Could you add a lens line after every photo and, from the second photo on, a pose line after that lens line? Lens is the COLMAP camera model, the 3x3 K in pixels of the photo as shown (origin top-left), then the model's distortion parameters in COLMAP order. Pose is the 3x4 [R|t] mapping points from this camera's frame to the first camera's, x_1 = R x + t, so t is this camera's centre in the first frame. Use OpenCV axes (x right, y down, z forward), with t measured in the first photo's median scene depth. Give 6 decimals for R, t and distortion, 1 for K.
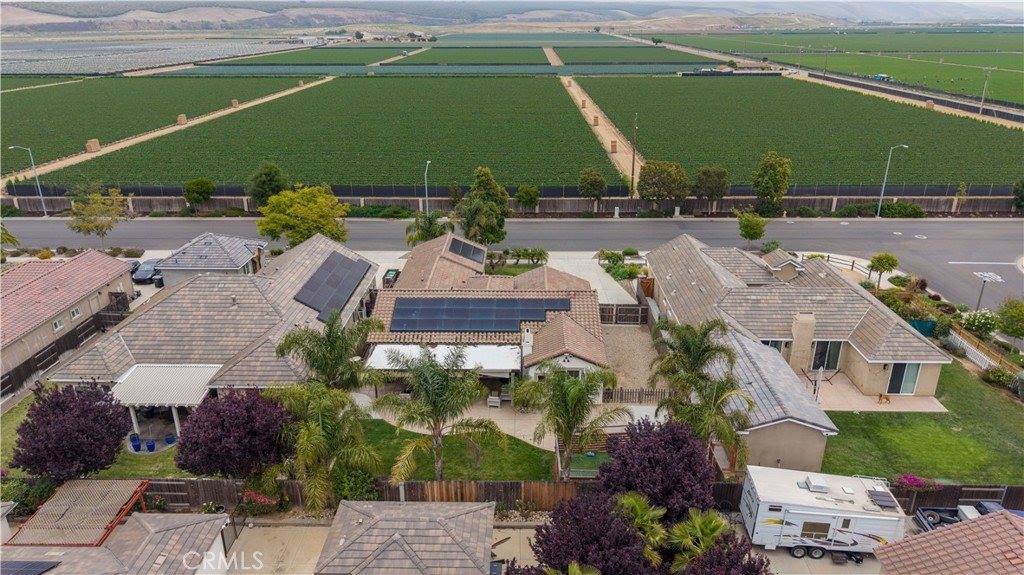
lens RADIAL K [[686.8, 0, 511.8], [0, 686.8, 292.6], [0, 0, 1]] dist [0.007777, -0.004280]
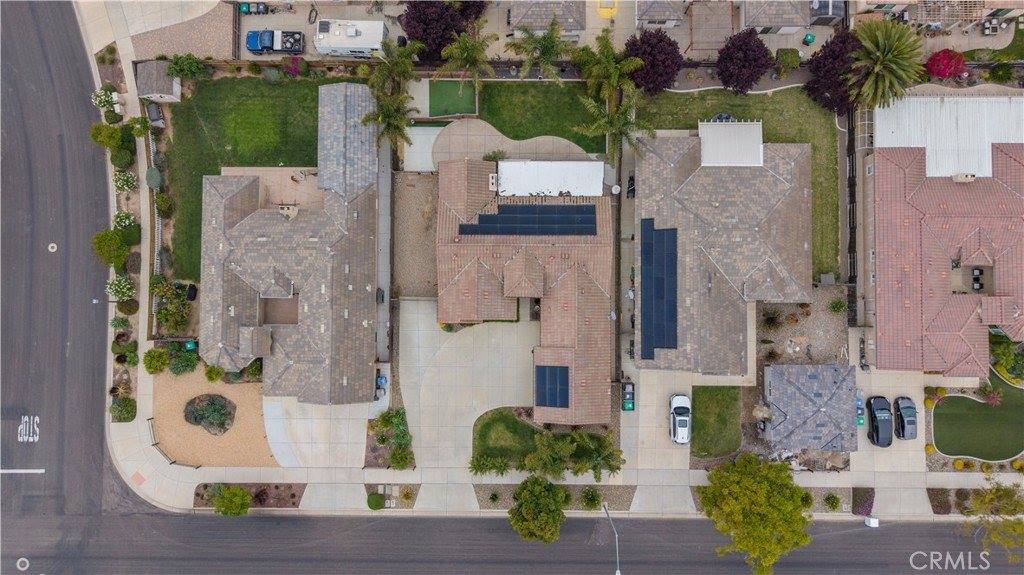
lens RADIAL K [[691.4, 0, 512.0], [0, 691.4, 287.5], [0, 0, 1]] dist [0.007200, -0.002004]
pose [[-0.999778, 0.015784, 0.013932, -0.029561], [0.007860, -0.334098, 0.942506, -1.225994], [0.019531, 0.942406, 0.333899, 0.667903]]
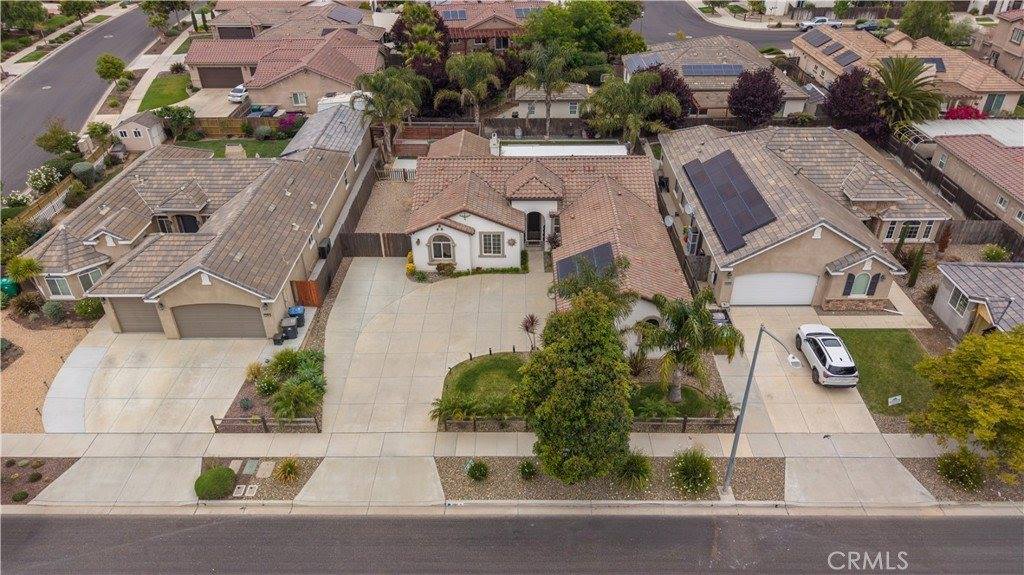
lens RADIAL K [[708.8, 0, 515.4], [0, 708.8, 284.6], [0, 0, 1]] dist [0.000634, -0.001331]
pose [[-0.999822, 0.011762, -0.014727, 0.006137], [-0.005088, 0.583917, 0.811798, -0.698155], [0.018148, 0.811728, -0.583753, 1.737837]]
